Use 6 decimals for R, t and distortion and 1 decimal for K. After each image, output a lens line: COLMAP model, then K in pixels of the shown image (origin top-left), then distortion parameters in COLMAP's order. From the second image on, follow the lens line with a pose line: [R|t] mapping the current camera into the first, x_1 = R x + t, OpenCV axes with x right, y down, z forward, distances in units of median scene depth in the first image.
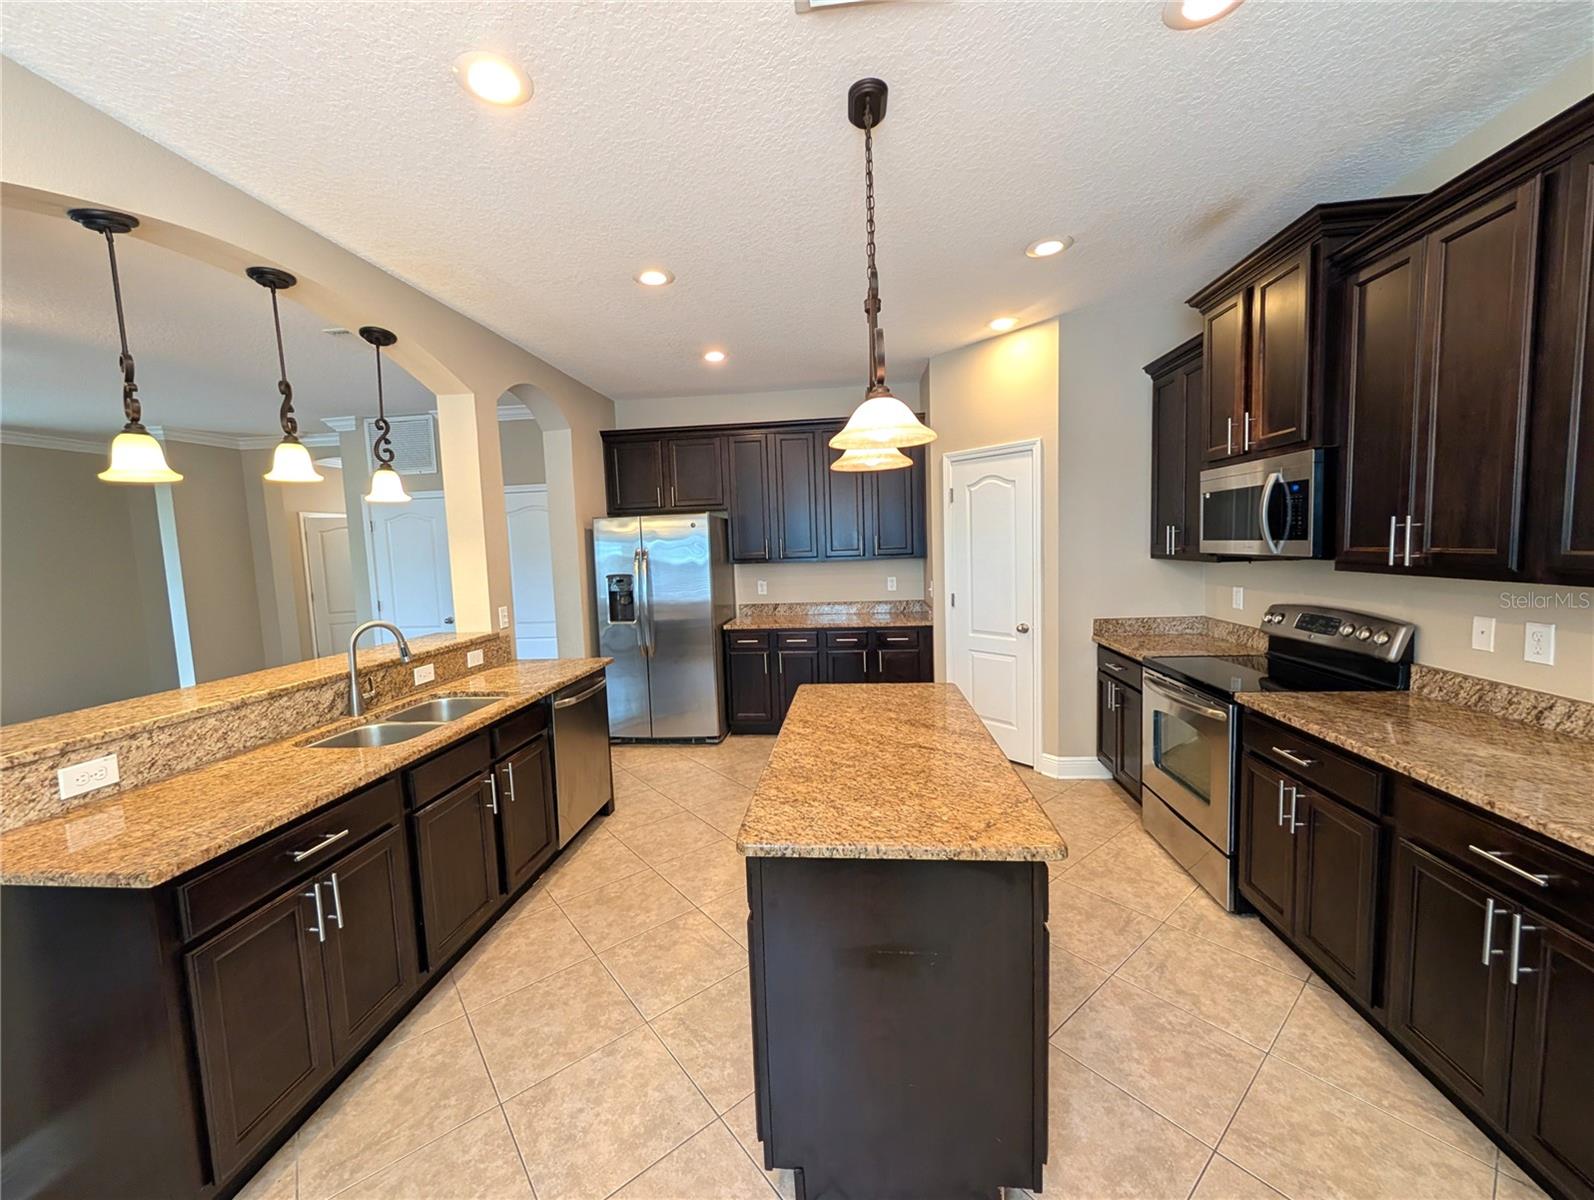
lens RADIAL K [[615.2, 0, 795.3], [0, 615.2, 596.0], [0, 0, 1]] dist [-0.002289, -0.000324]
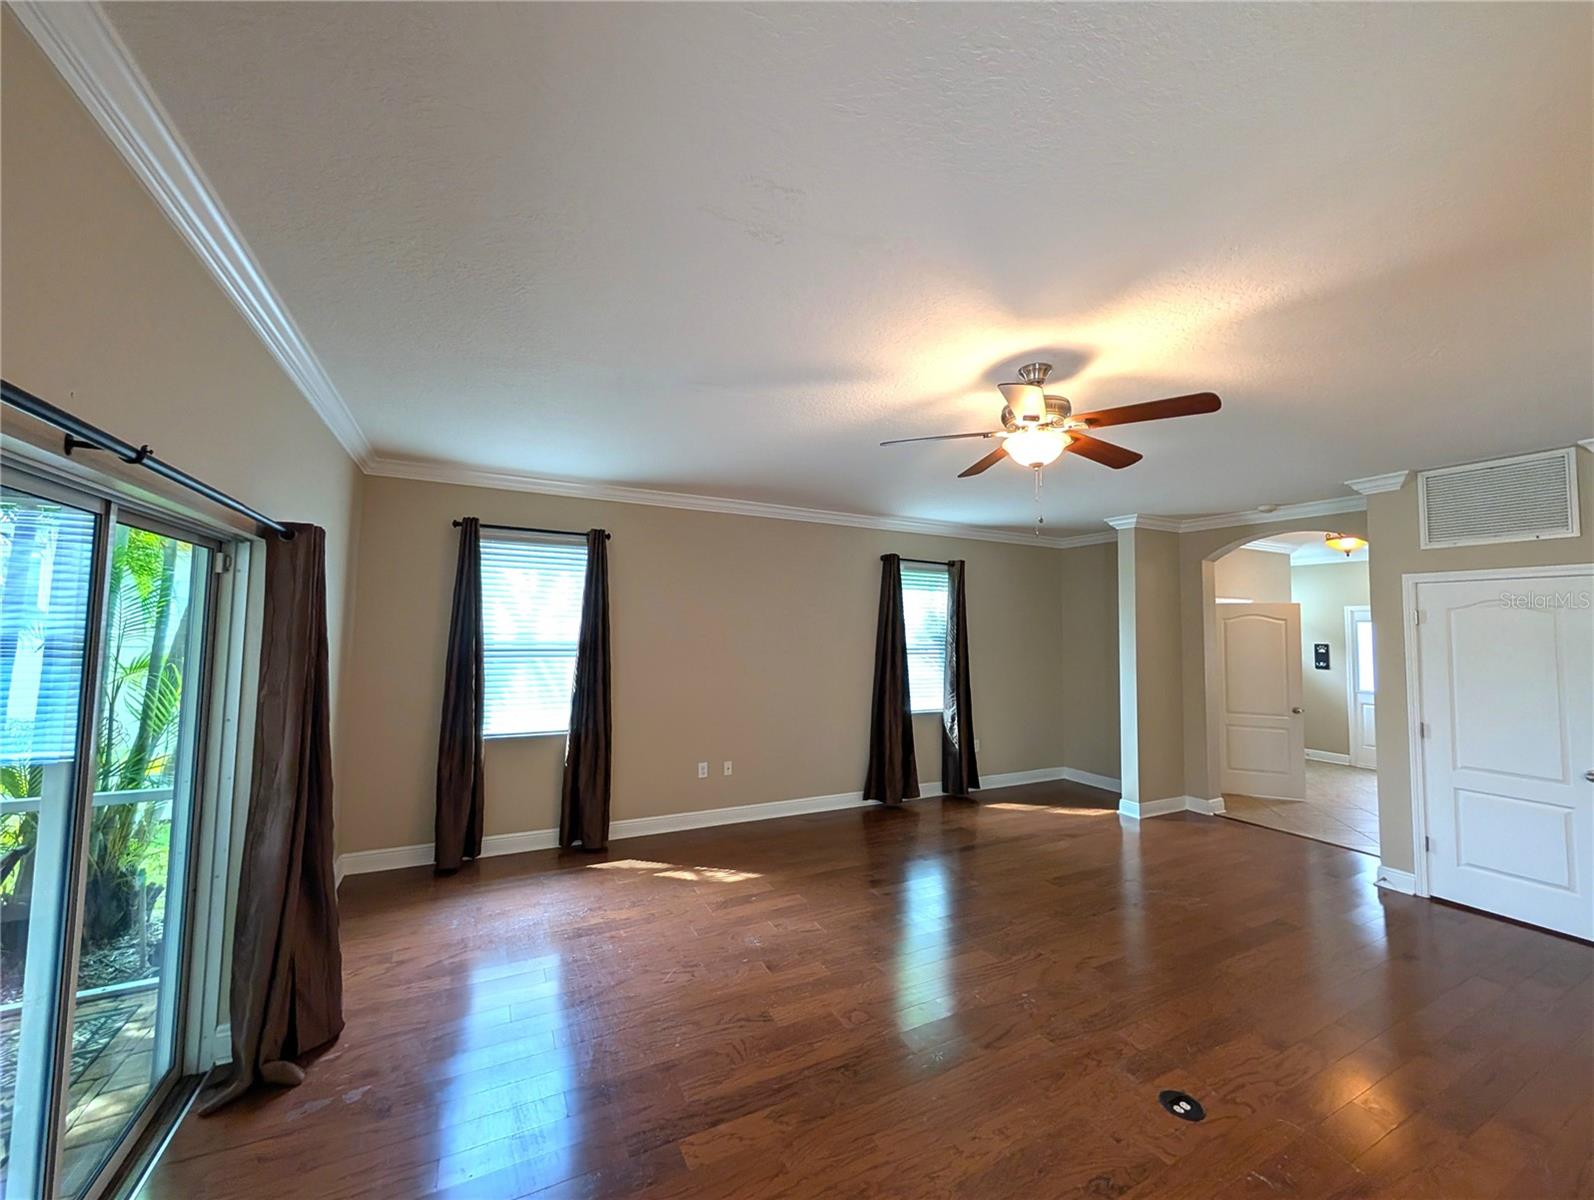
lens RADIAL K [[615.2, 0, 795.3], [0, 615.2, 596.0], [0, 0, 1]] dist [-0.002289, -0.000324]
pose [[0.543560, -0.005038, -0.839355, -0.957368], [-0.105935, 0.991574, -0.074554, -0.017122], [0.832658, 0.129442, 0.538447, 0.012399]]
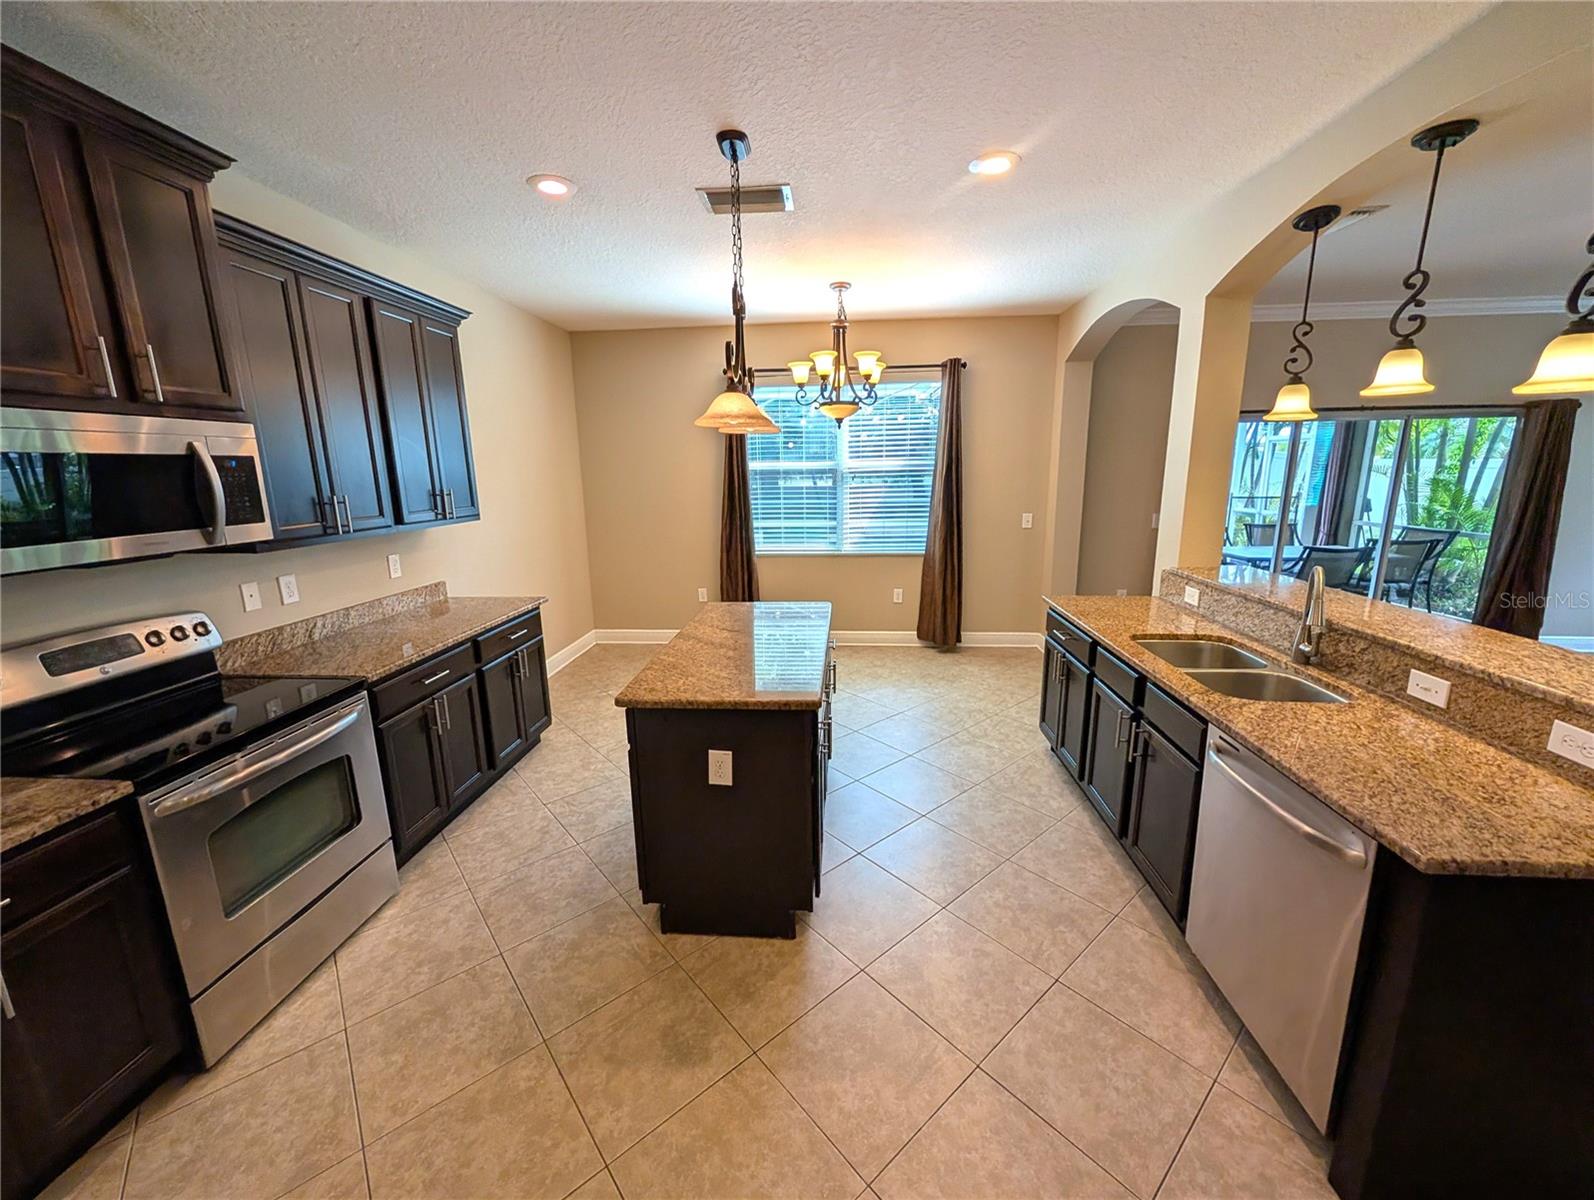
lens RADIAL K [[615.4, 0, 797.5], [0, 615.4, 592.9], [0, 0, 1]] dist [0.000728, -0.000009]
pose [[-0.998577, 0.052931, -0.006554, 0.029142], [0.048874, 0.957311, 0.284900, -0.171518], [0.021355, 0.284174, -0.958535, 1.553500]]
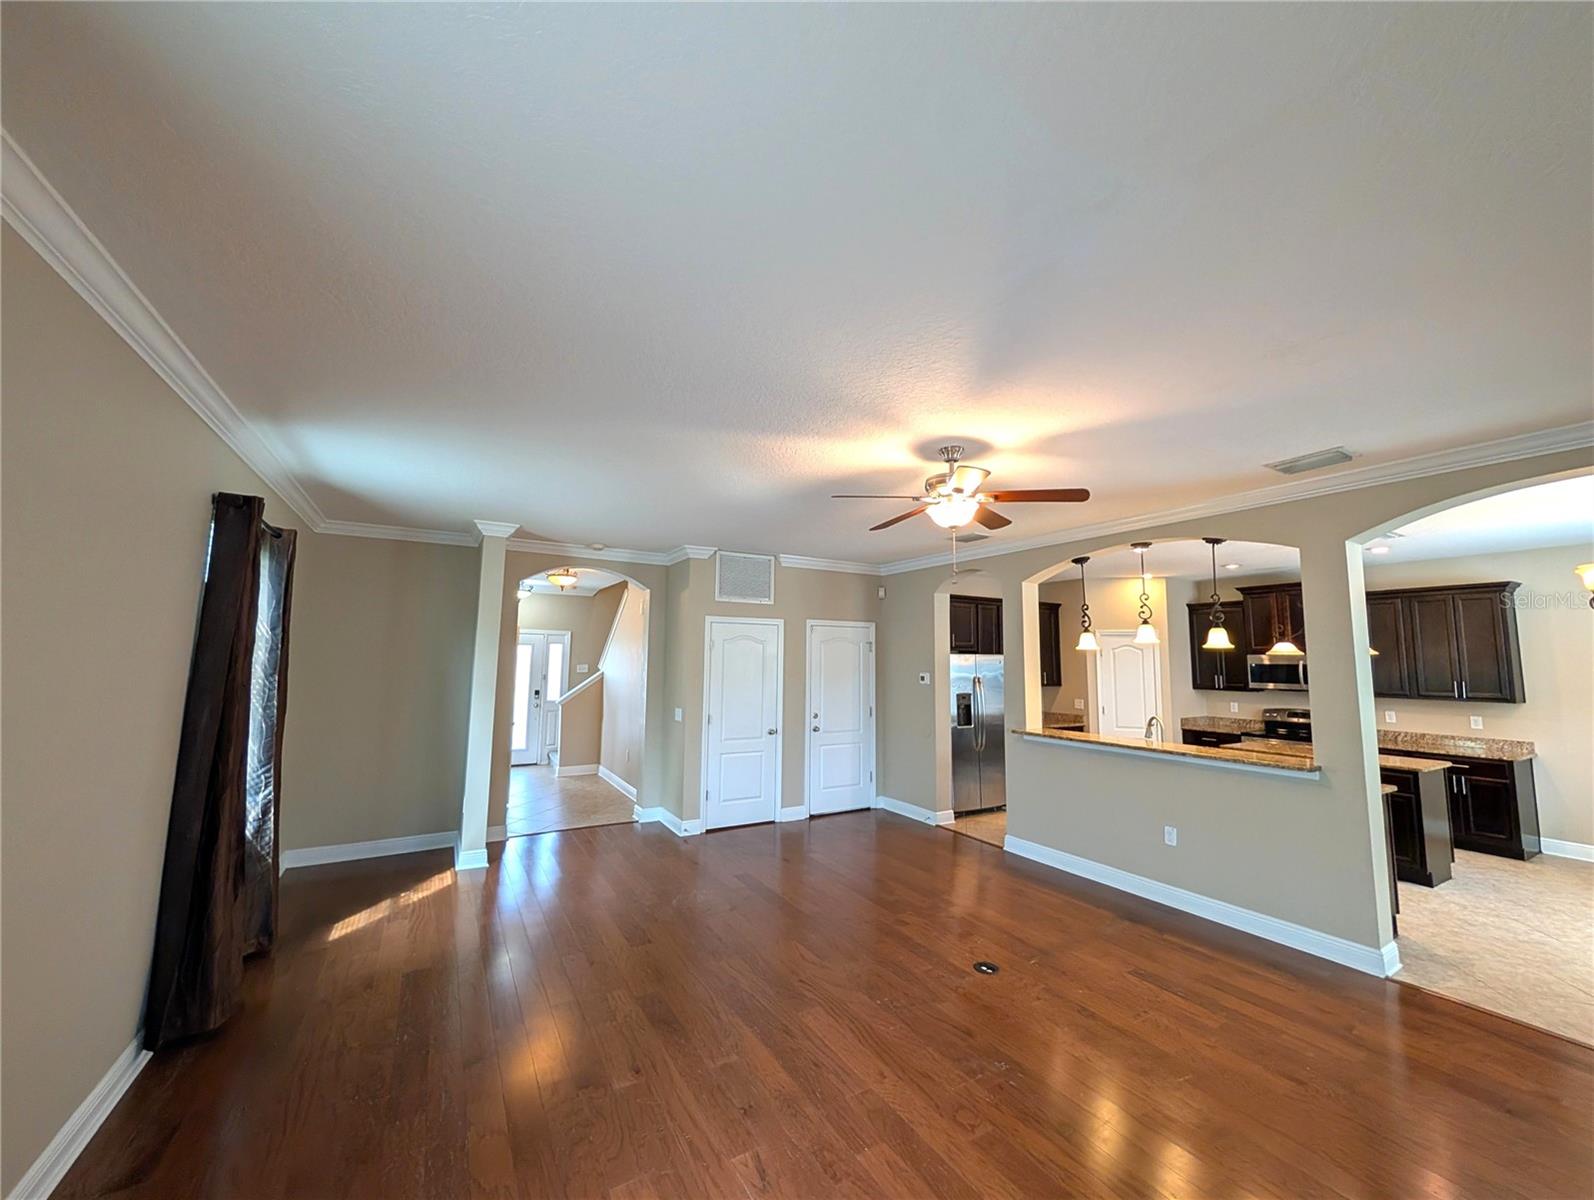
lens RADIAL K [[615.2, 0, 795.3], [0, 615.2, 596.0], [0, 0, 1]] dist [-0.002289, -0.000324]
pose [[0.806293, 0.104092, 0.582286, -2.394383], [0.011159, 0.981543, -0.190917, 0.019684], [-0.591411, 0.160433, 0.790249, 0.076183]]
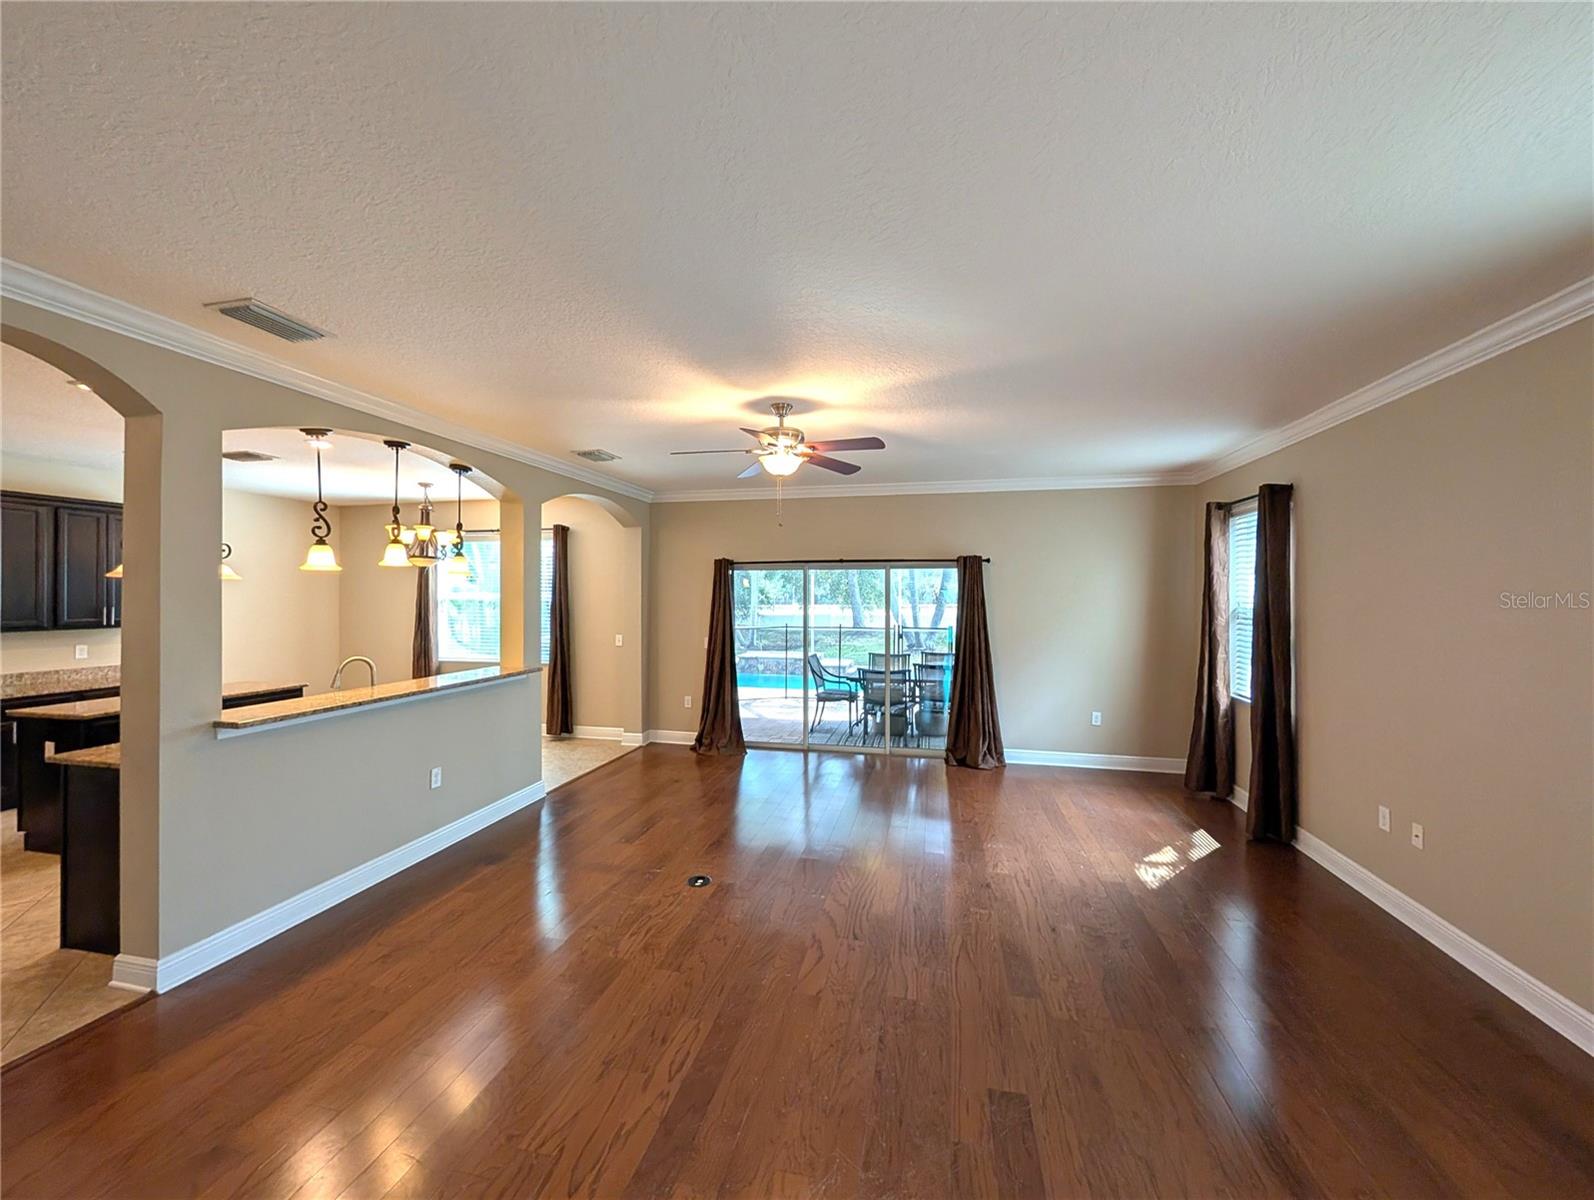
lens RADIAL K [[615.4, 0, 797.5], [0, 615.4, 592.9], [0, 0, 1]] dist [0.000728, -0.000009]
pose [[-0.992354, 0.033100, 0.118906, -1.702238], [0.042524, 0.996076, 0.077612, -0.168152], [-0.115871, 0.082075, -0.989867, 2.065028]]
